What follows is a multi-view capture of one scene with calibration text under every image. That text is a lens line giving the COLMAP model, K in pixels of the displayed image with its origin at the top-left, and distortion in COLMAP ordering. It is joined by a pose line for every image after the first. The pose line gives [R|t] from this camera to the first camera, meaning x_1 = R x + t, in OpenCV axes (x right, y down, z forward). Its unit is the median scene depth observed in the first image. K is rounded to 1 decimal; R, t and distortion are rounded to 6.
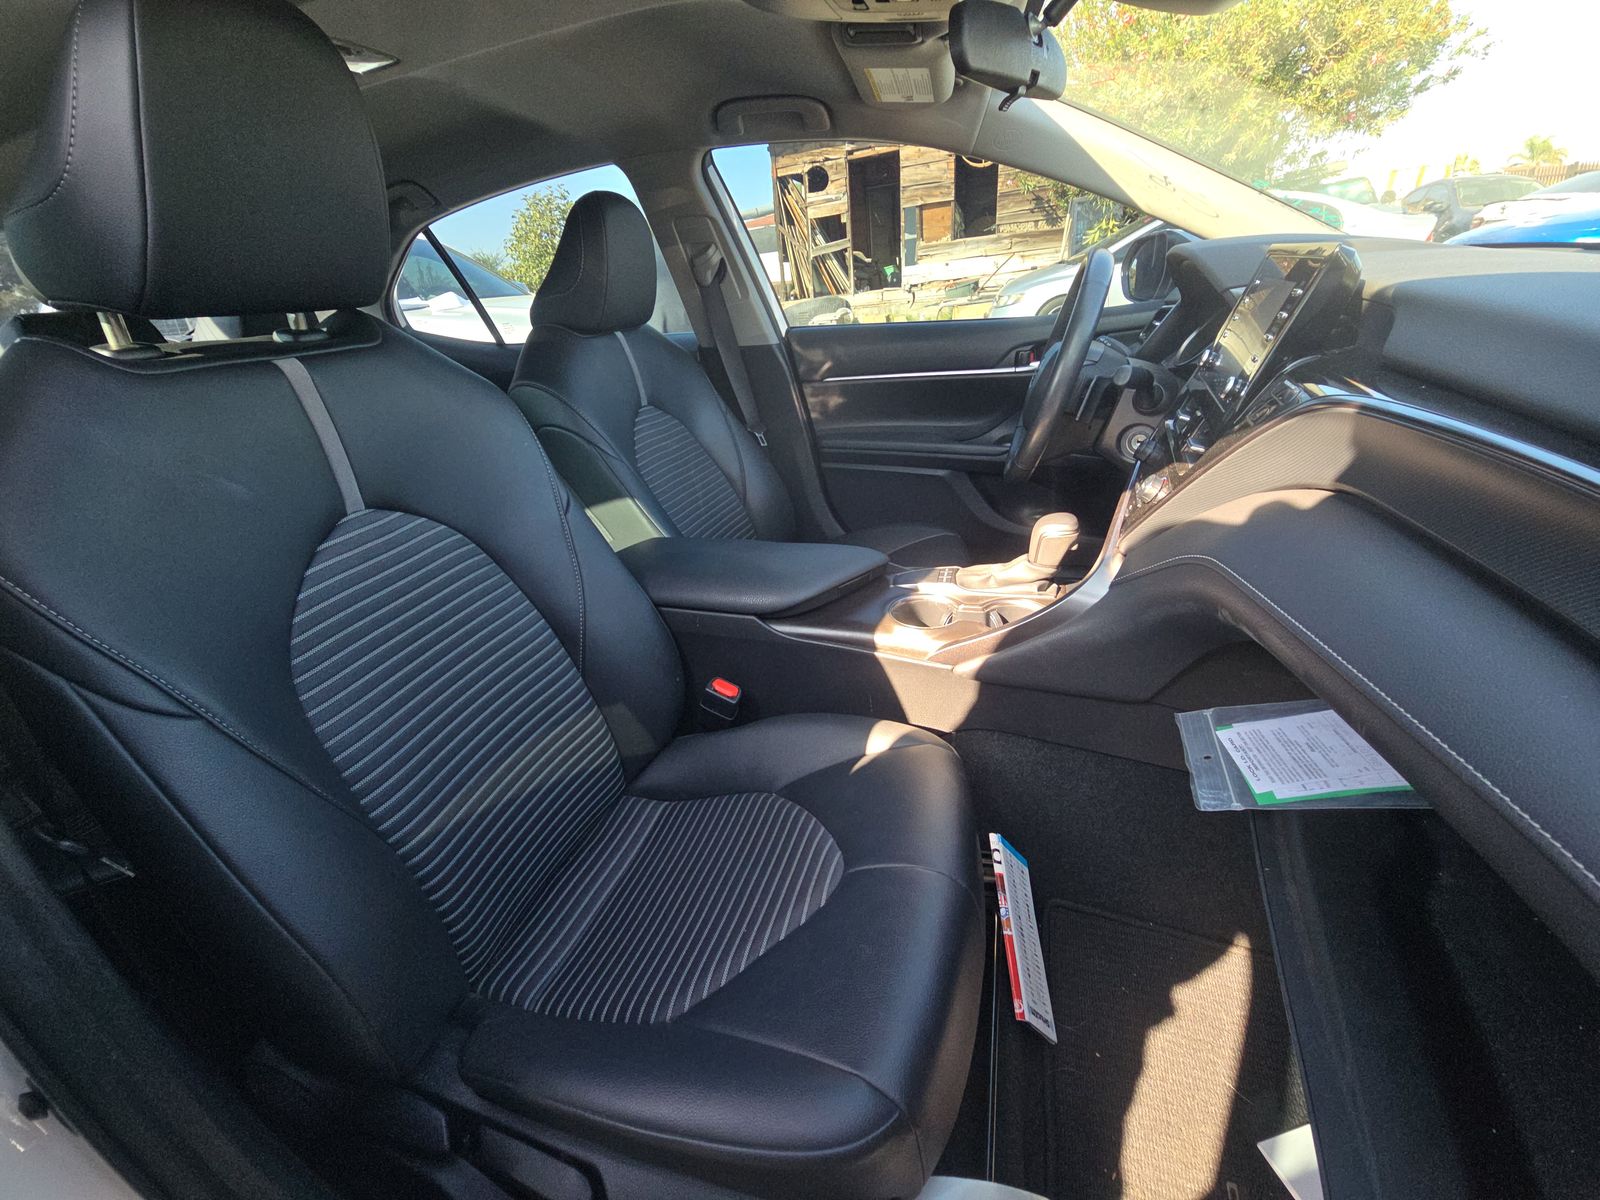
lens RADIAL K [[644.3, 0, 806.0], [0, 644.3, 592.8], [0, 0, 1]] dist [-0.002264, -0.000106]
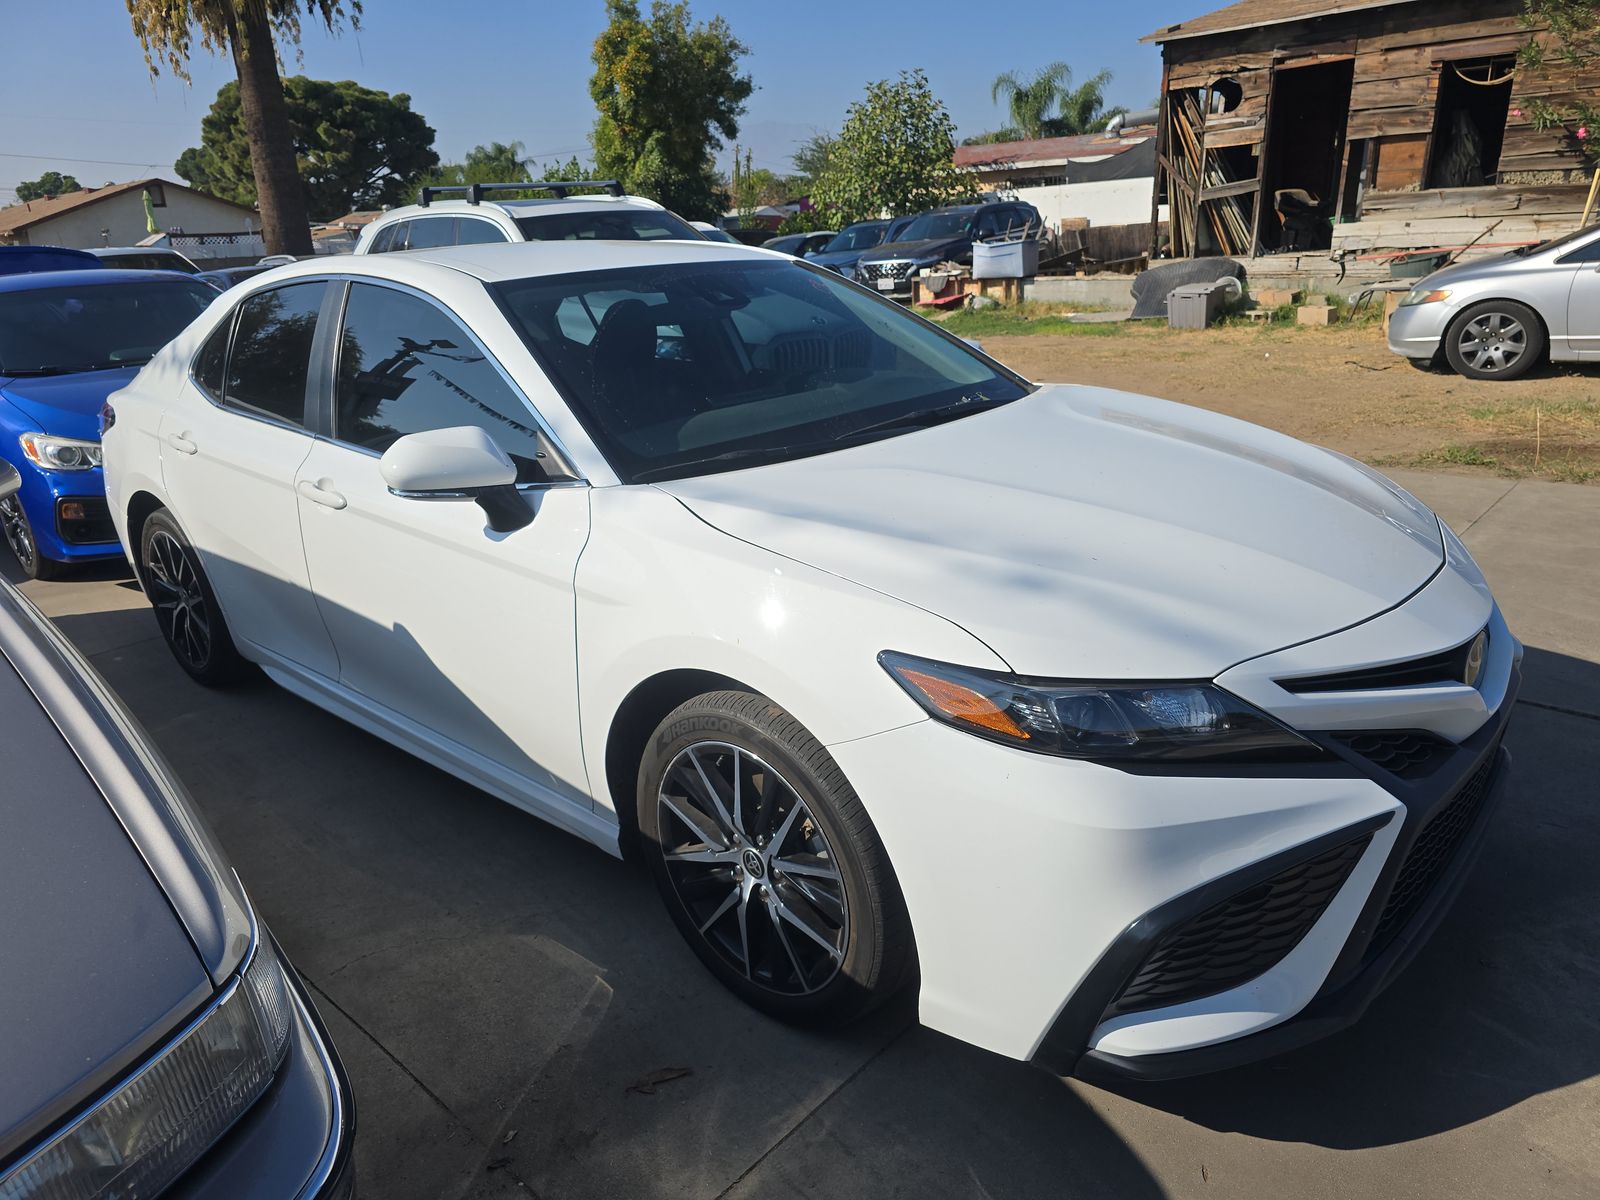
lens RADIAL K [[1081.3, 0, 800.4], [0, 1081.3, 602.5], [0, 0, 1]] dist [0.014558, -0.031103]
pose [[0.902209, 0.192349, -0.386032, 0.160371], [-0.223322, 0.974058, -0.036588, 0.035698], [0.368980, 0.119219, 0.921759, -0.181560]]
